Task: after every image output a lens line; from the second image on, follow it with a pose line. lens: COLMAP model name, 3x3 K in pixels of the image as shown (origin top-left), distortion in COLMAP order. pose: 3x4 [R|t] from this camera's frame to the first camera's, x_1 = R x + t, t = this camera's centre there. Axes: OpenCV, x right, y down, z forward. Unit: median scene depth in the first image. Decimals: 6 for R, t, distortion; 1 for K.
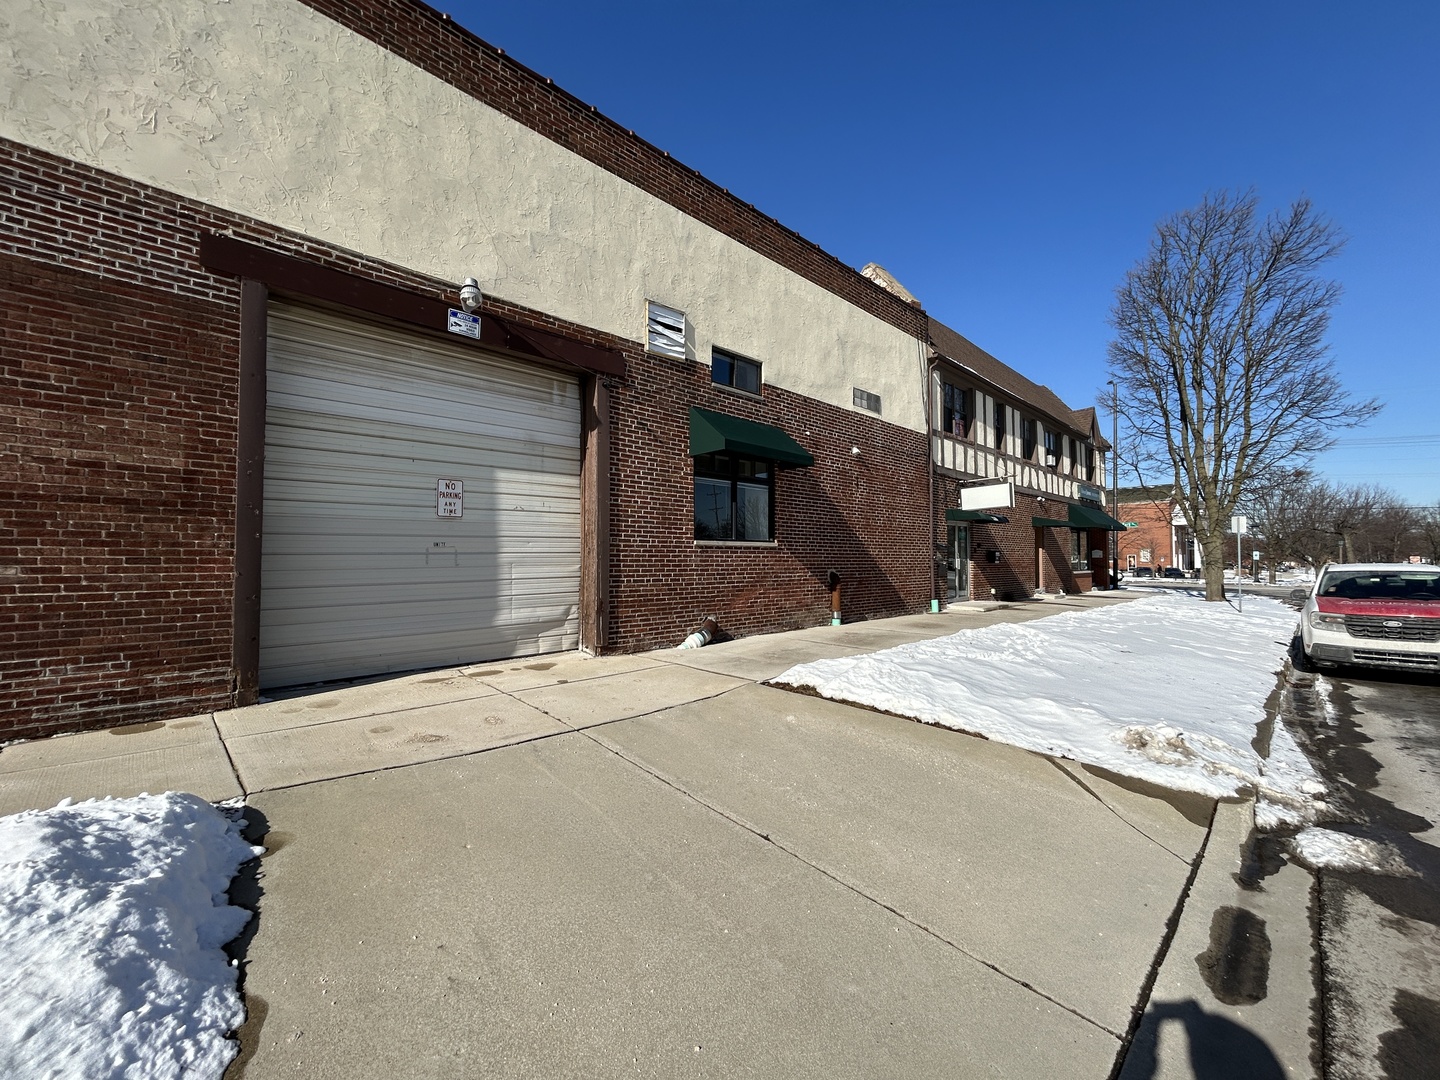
lens RADIAL K [[578.1, 0, 719.4], [0, 578.1, 544.7], [0, 0, 1]] dist [-0.003754, 0.001520]
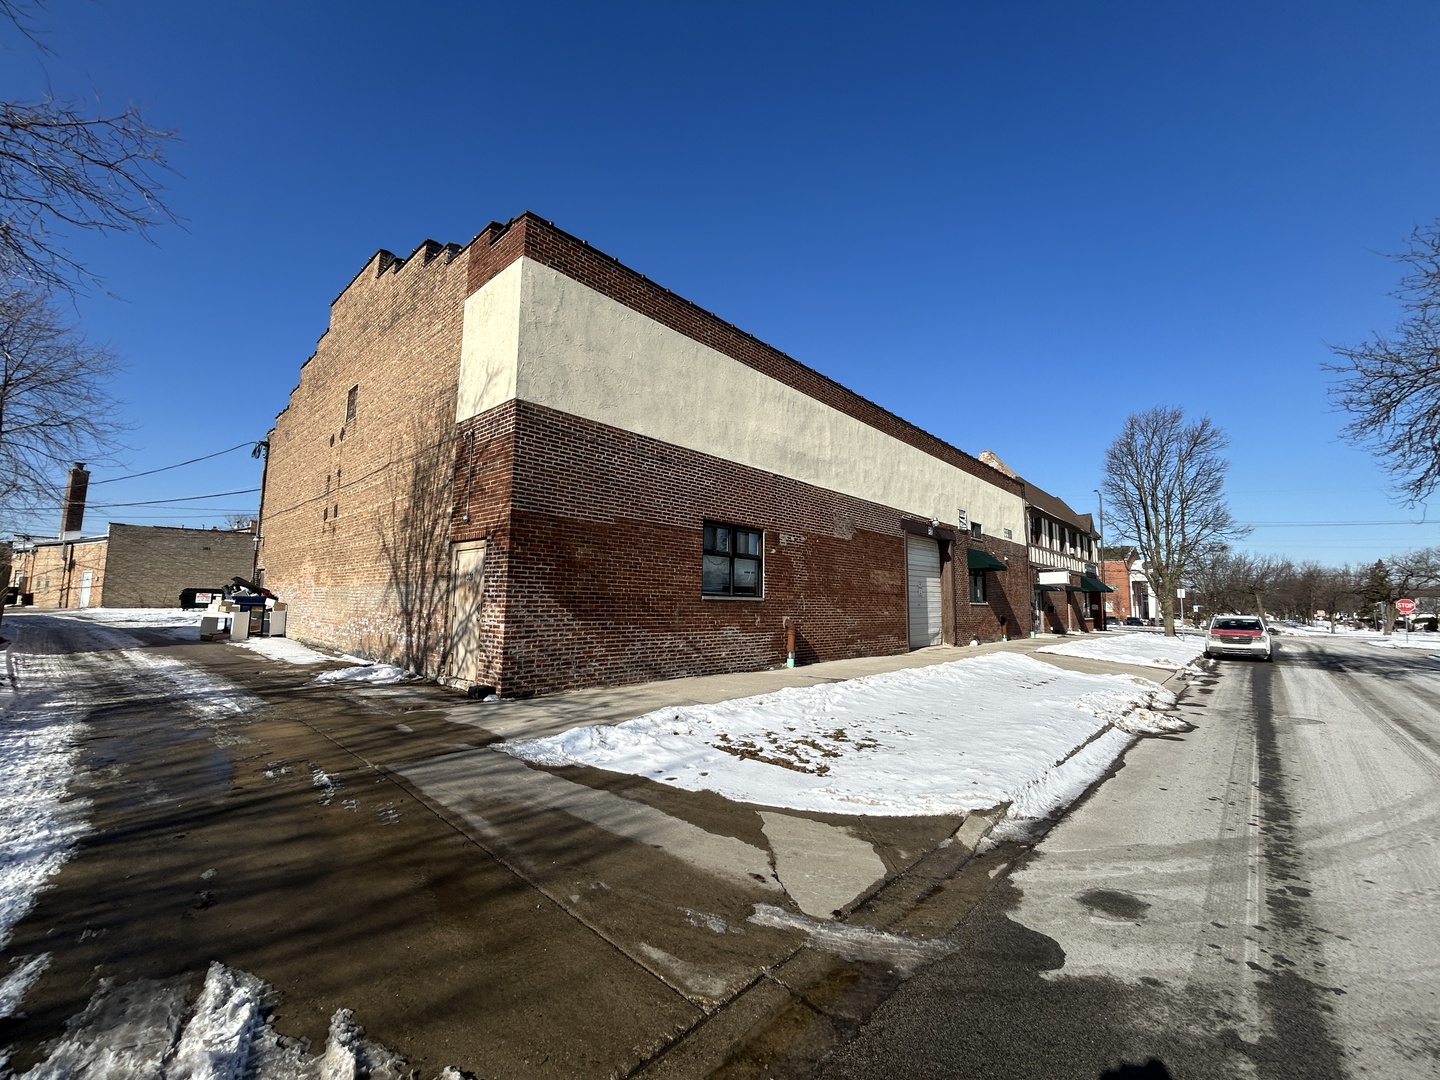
lens RADIAL K [[578.1, 0, 718.9], [0, 578.1, 542.9], [0, 0, 1]] dist [-0.003754, 0.001520]
pose [[0.998367, 0.020459, 0.053344, -0.999818], [-0.016209, 0.996749, -0.078919, -0.039183], [-0.054785, 0.077926, 0.995453, -1.133720]]
